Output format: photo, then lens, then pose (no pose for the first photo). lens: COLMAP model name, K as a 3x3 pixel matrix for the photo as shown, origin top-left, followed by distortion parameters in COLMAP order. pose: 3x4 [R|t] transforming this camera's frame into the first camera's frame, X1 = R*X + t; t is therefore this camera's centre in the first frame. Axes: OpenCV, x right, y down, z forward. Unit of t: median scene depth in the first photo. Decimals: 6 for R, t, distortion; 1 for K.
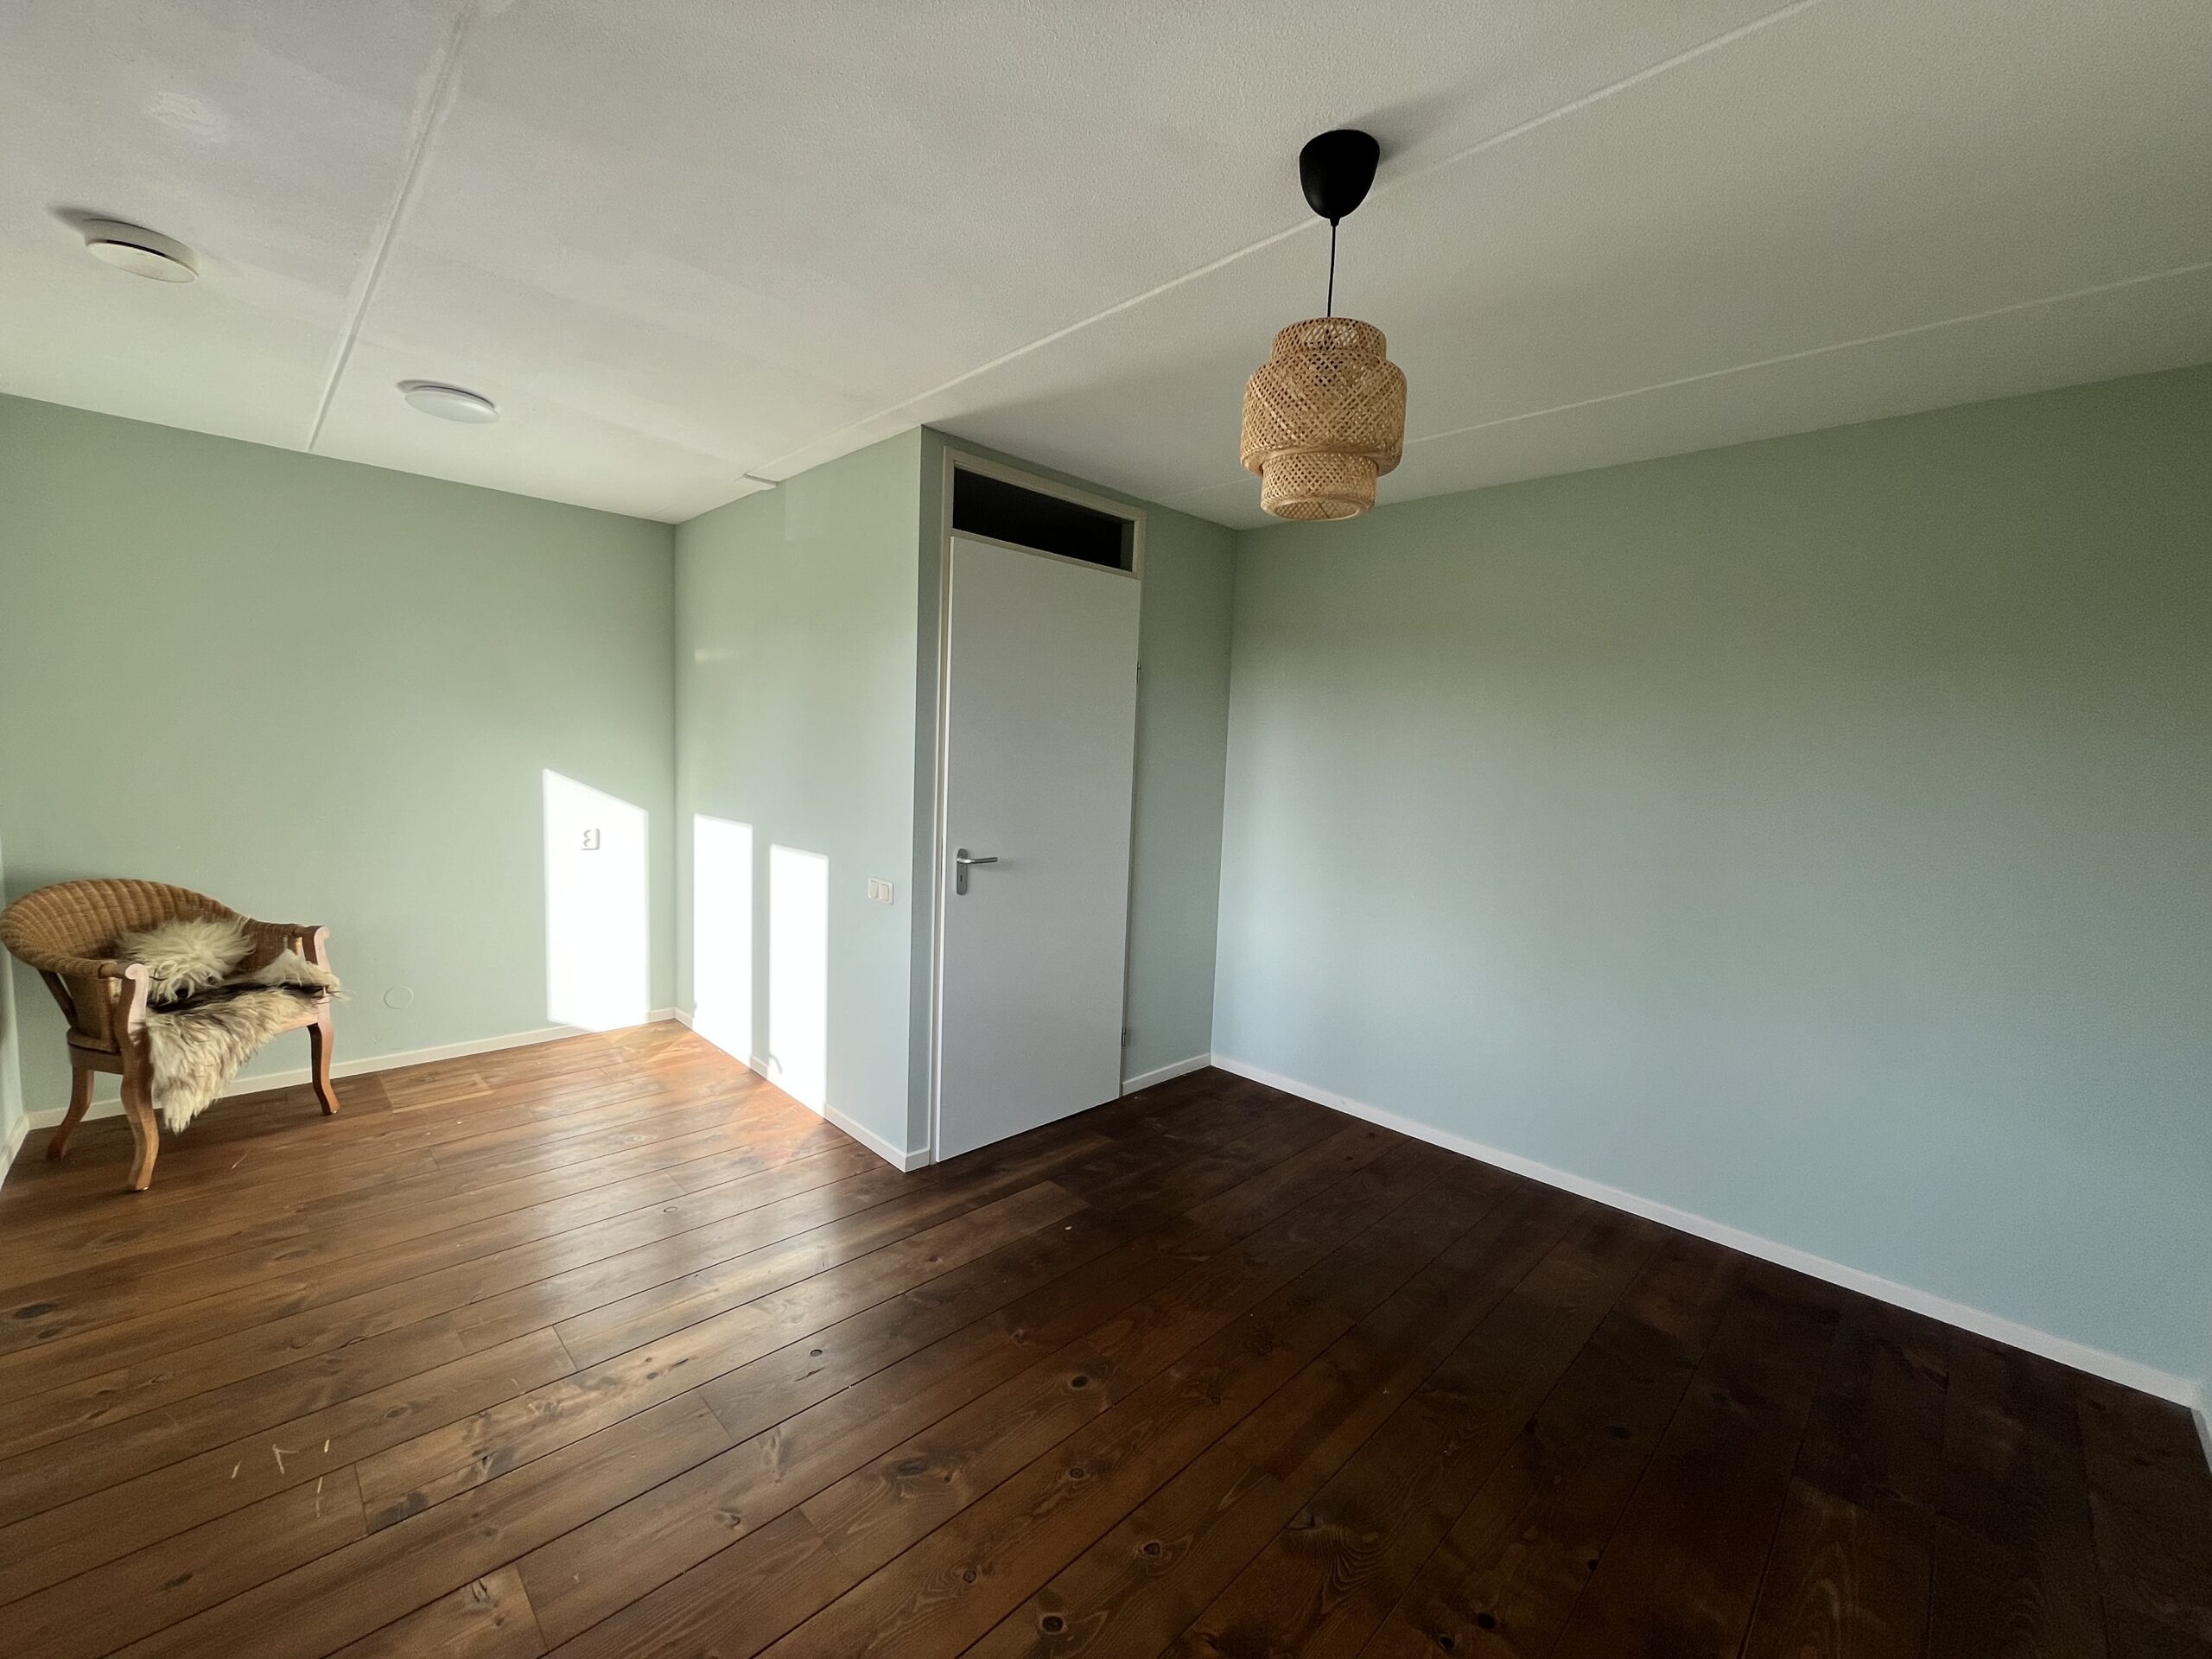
lens RADIAL K [[894.8, 0, 1101.3], [0, 894.8, 831.9], [0, 0, 1]] dist [-0.003603, 0.000040]
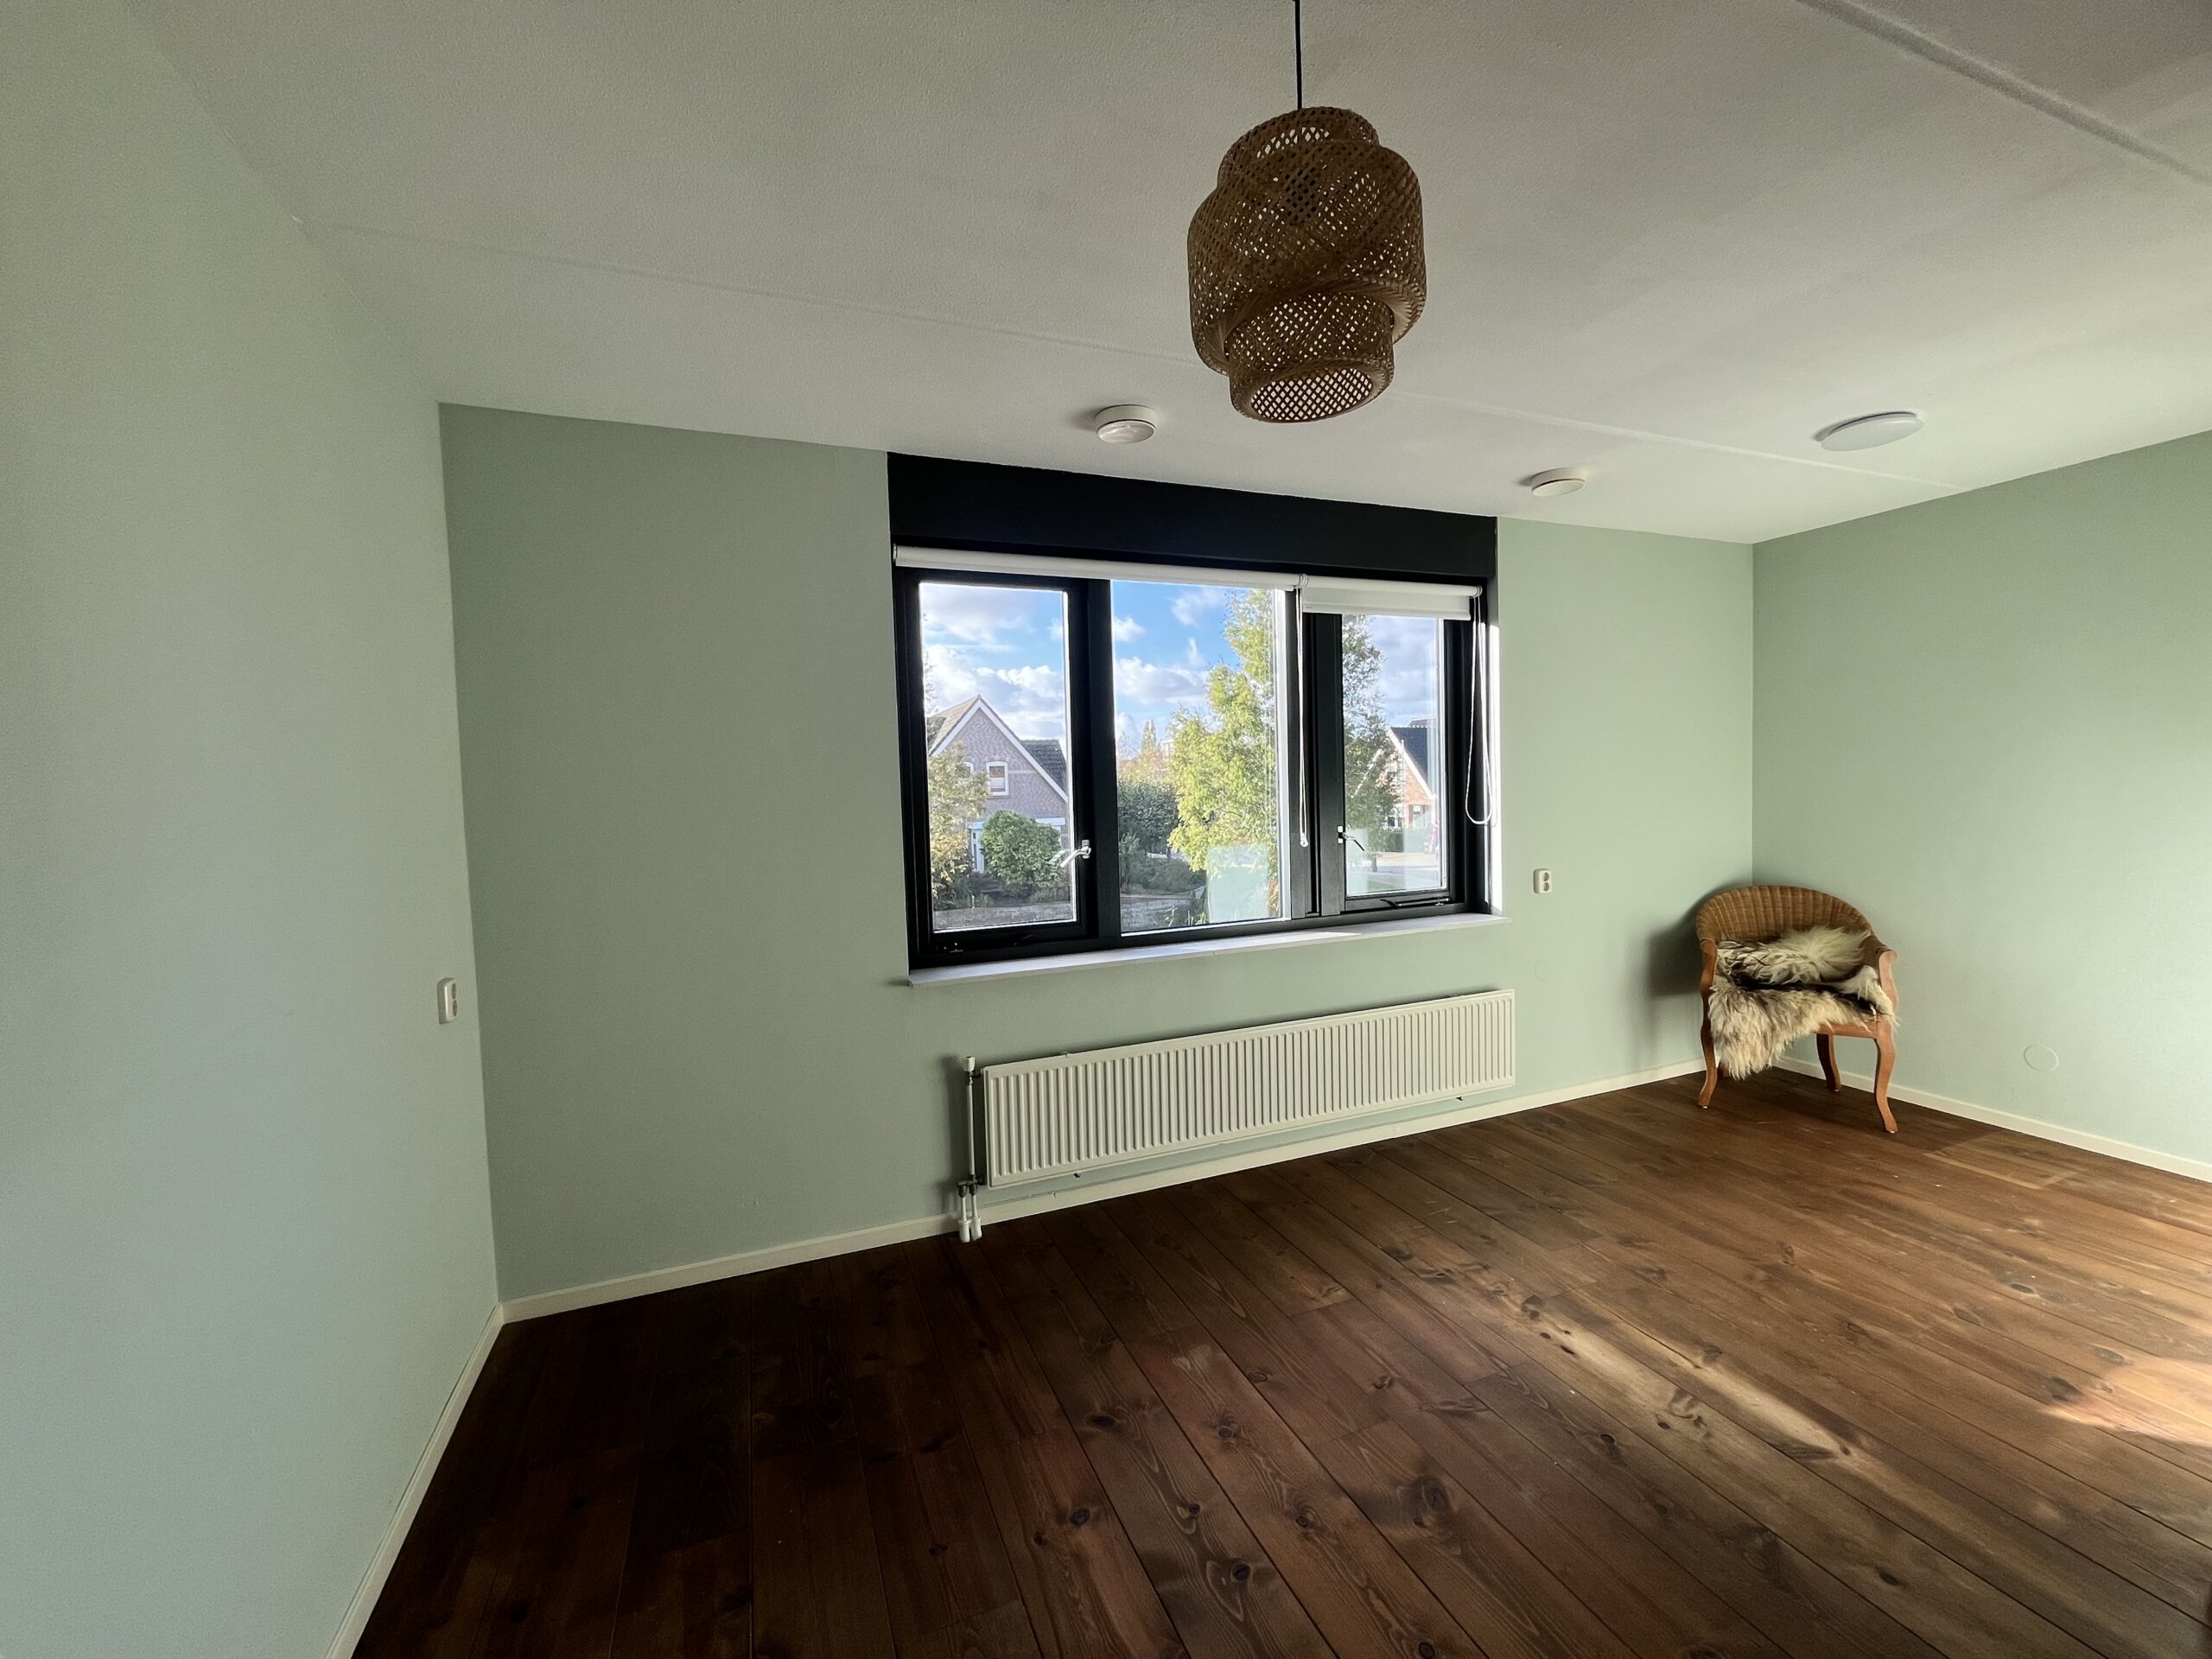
lens RADIAL K [[894.8, 0, 1103.2], [0, 894.8, 828.0], [0, 0, 1]] dist [-0.003603, 0.000040]
pose [[-0.398697, 0.014994, -0.916960, 0.518792], [-0.068757, 0.996564, 0.046192, -0.025445], [0.914502, 0.081464, -0.396296, 0.629957]]
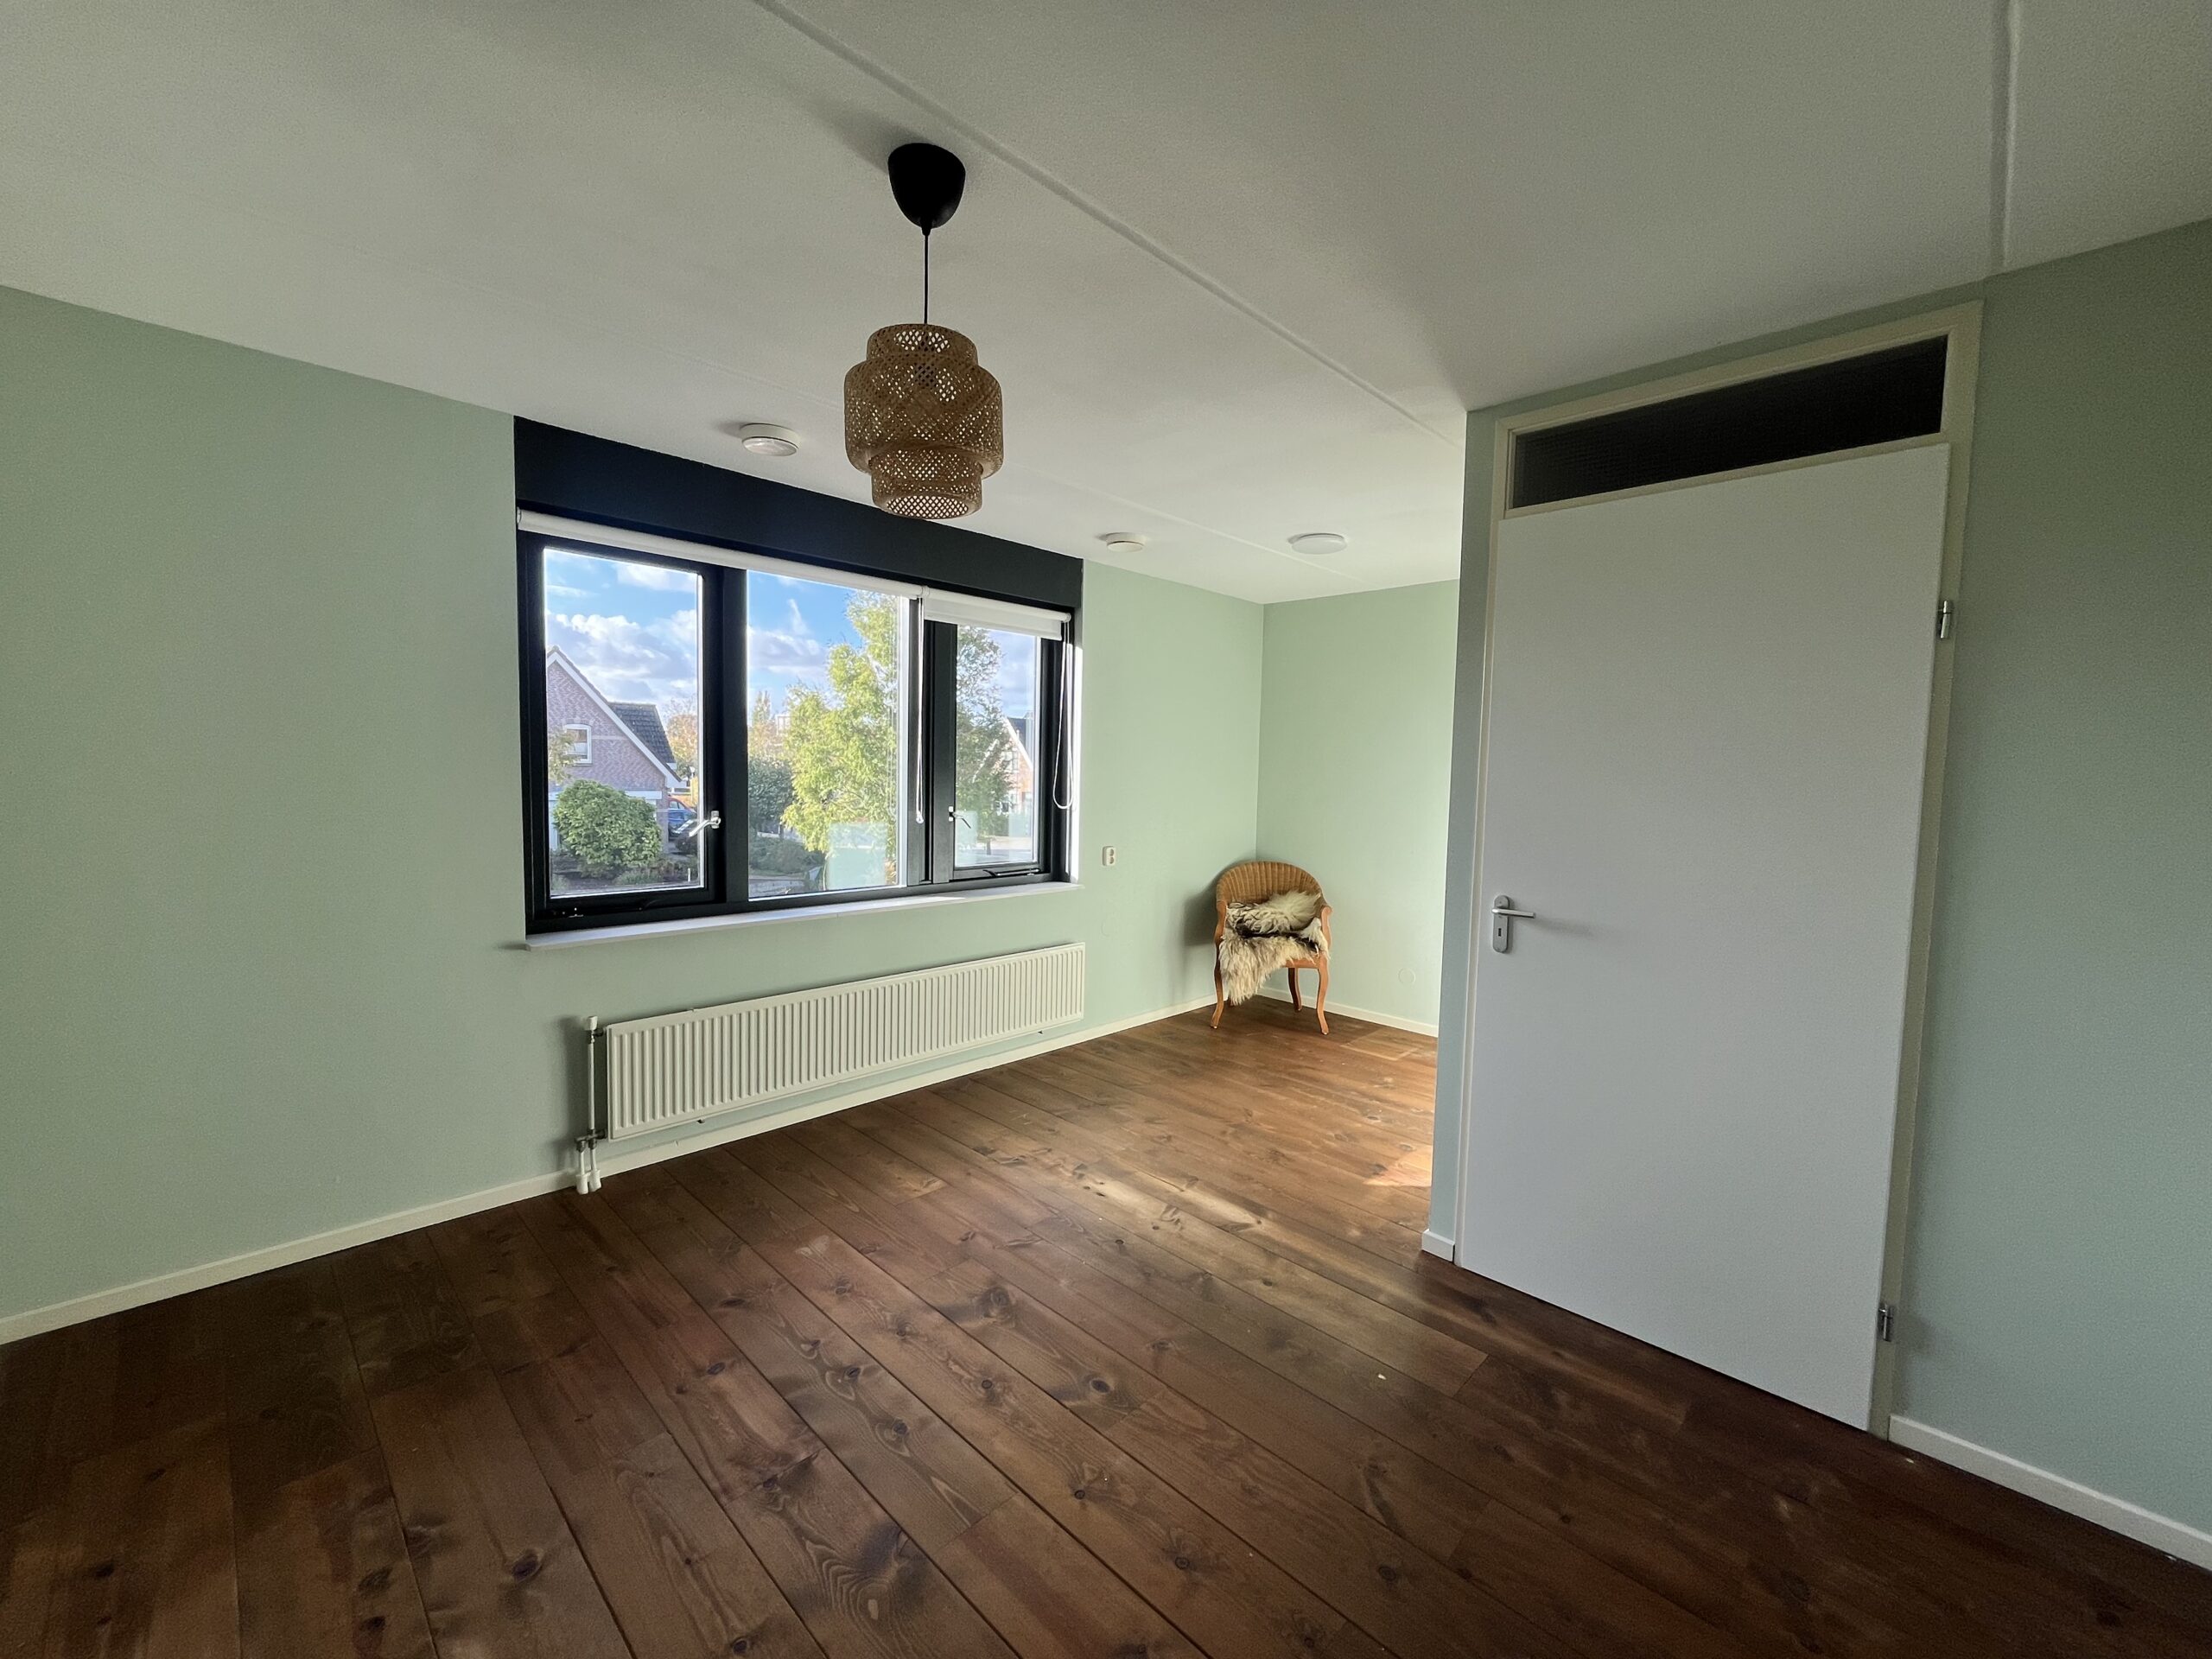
lens RADIAL K [[894.8, 0, 1101.3], [0, 894.8, 829.2], [0, 0, 1]] dist [-0.003603, 0.000040]
pose [[0.006854, 0.029132, -0.999552, 0.698591], [-0.112346, 0.993269, 0.028178, -0.024951], [0.993645, 0.112103, 0.010081, 0.669927]]
